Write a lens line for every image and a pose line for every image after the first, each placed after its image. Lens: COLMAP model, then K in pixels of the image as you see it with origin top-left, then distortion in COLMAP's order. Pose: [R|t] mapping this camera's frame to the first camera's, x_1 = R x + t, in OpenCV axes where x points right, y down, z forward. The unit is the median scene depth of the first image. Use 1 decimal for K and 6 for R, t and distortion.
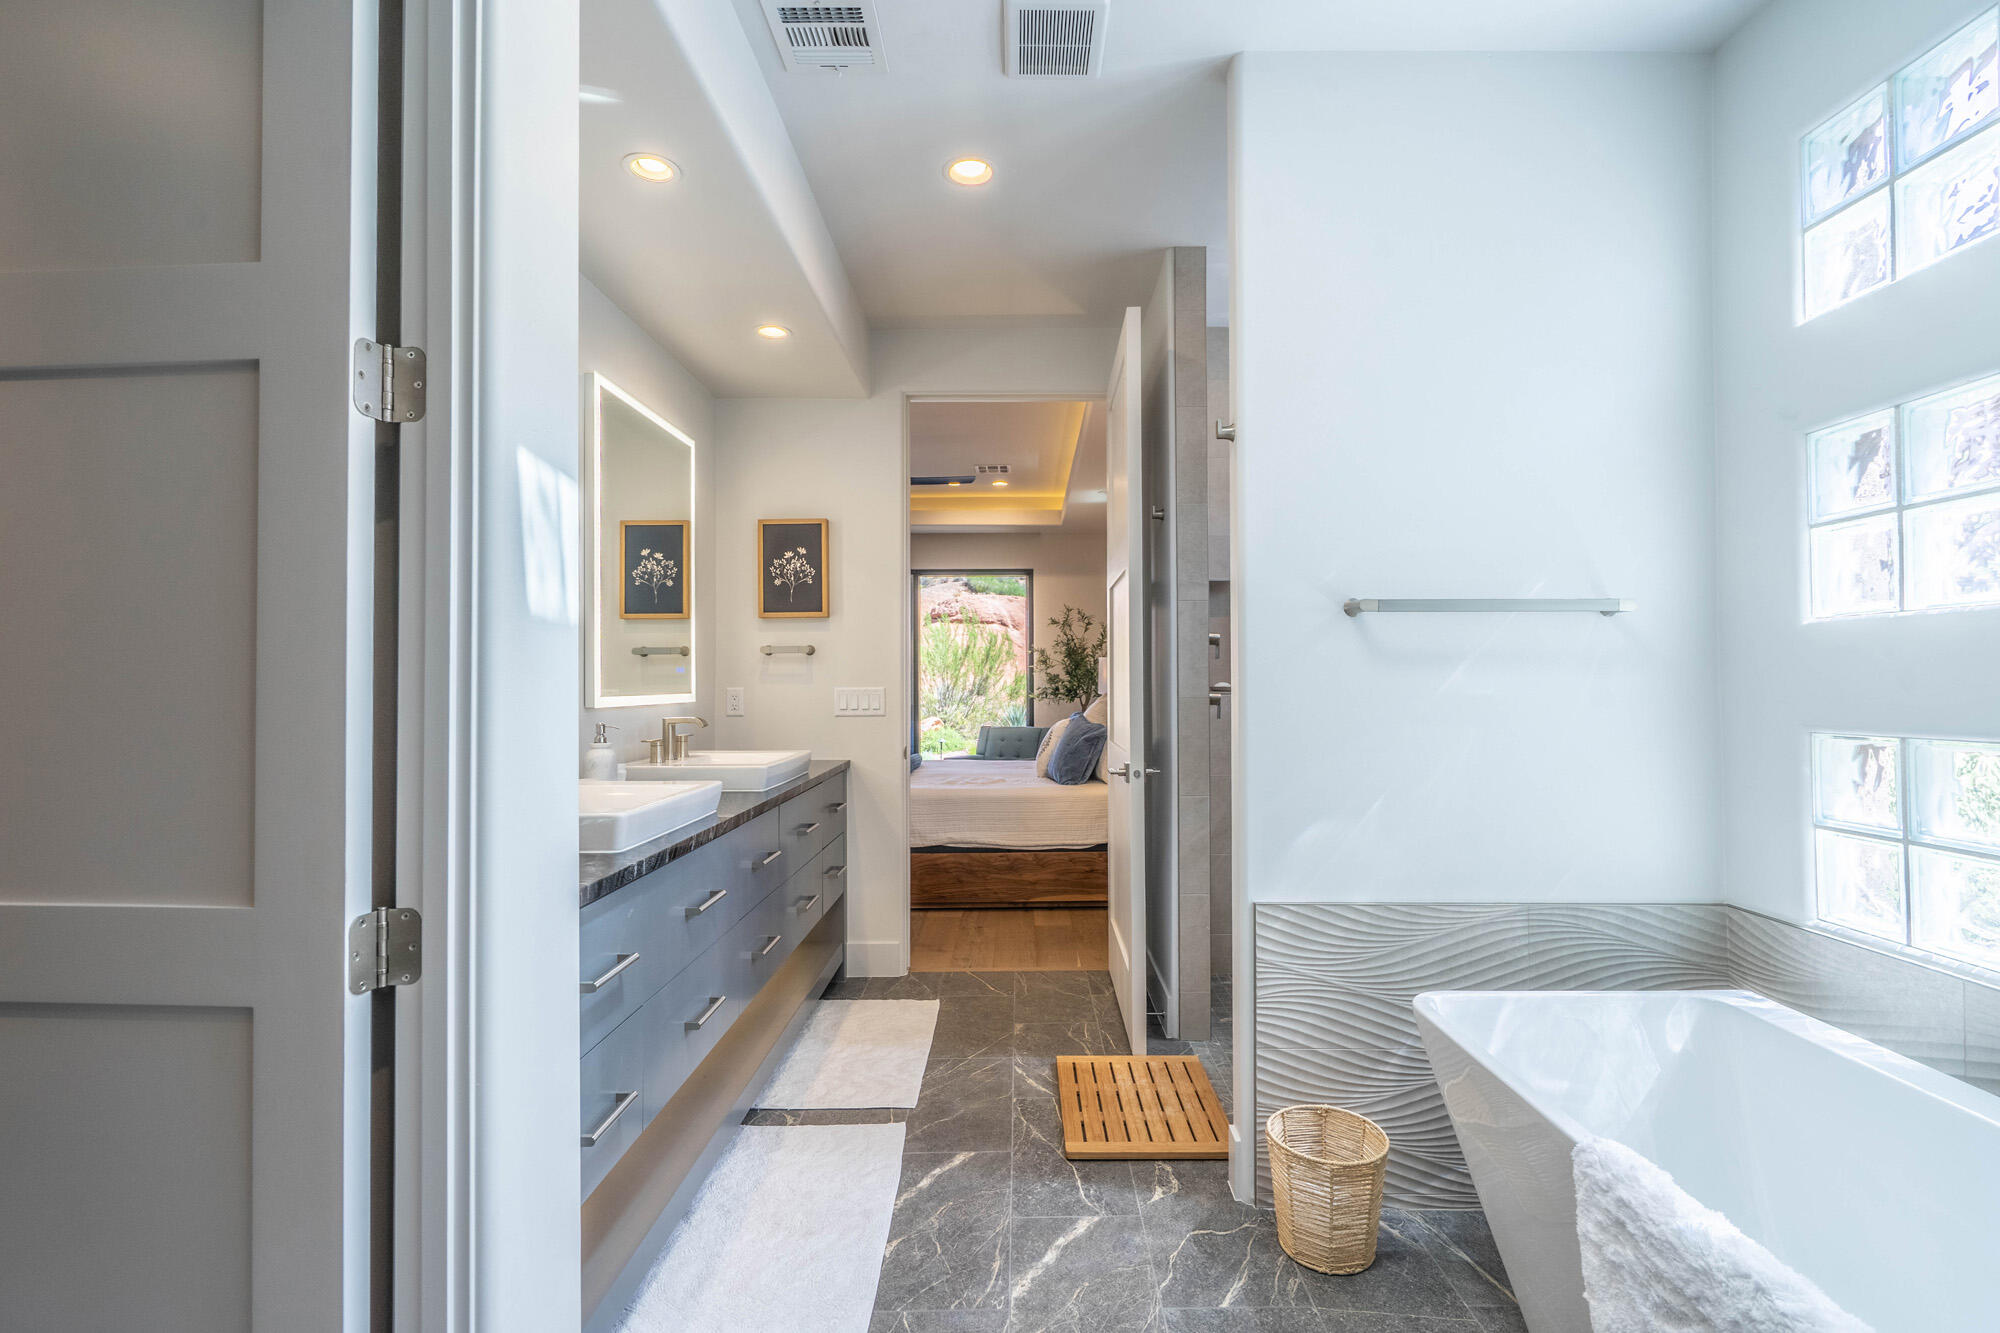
lens RADIAL K [[923.9, 0, 1004.7], [0, 923.9, 664.8], [0, 0, 1]] dist [-0.003792, 0.000124]
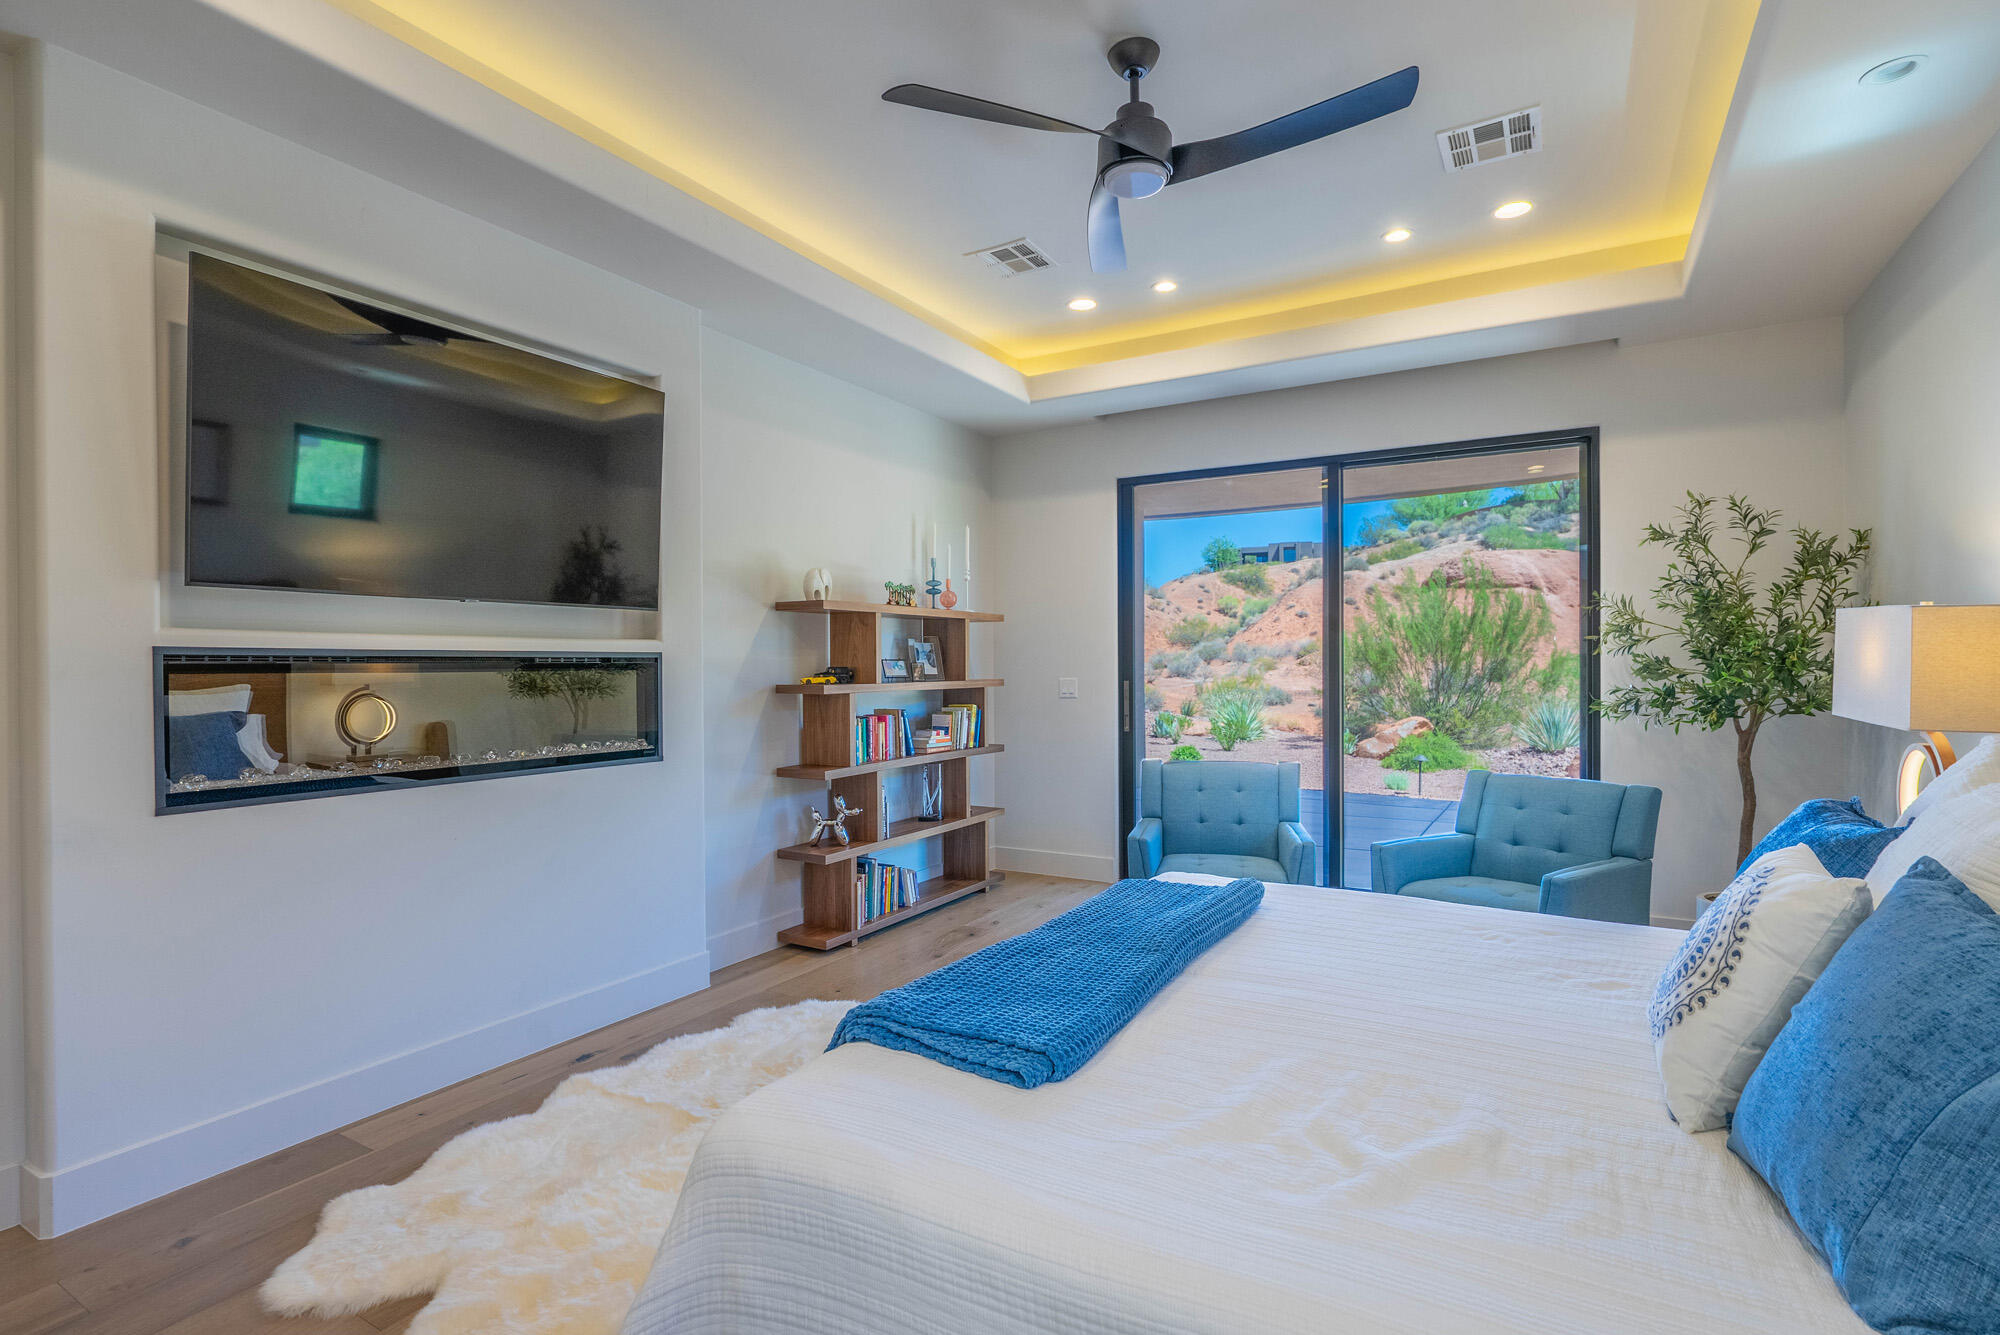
lens RADIAL K [[923.9, 0, 1004.7], [0, 923.9, 665.8], [0, 0, 1]] dist [-0.003792, 0.000124]
pose [[0.865790, 0.005519, -0.500377, 0.005502], [0.006251, 0.999742, 0.021844, 0.002816], [0.500369, -0.022040, 0.865532, 0.474067]]
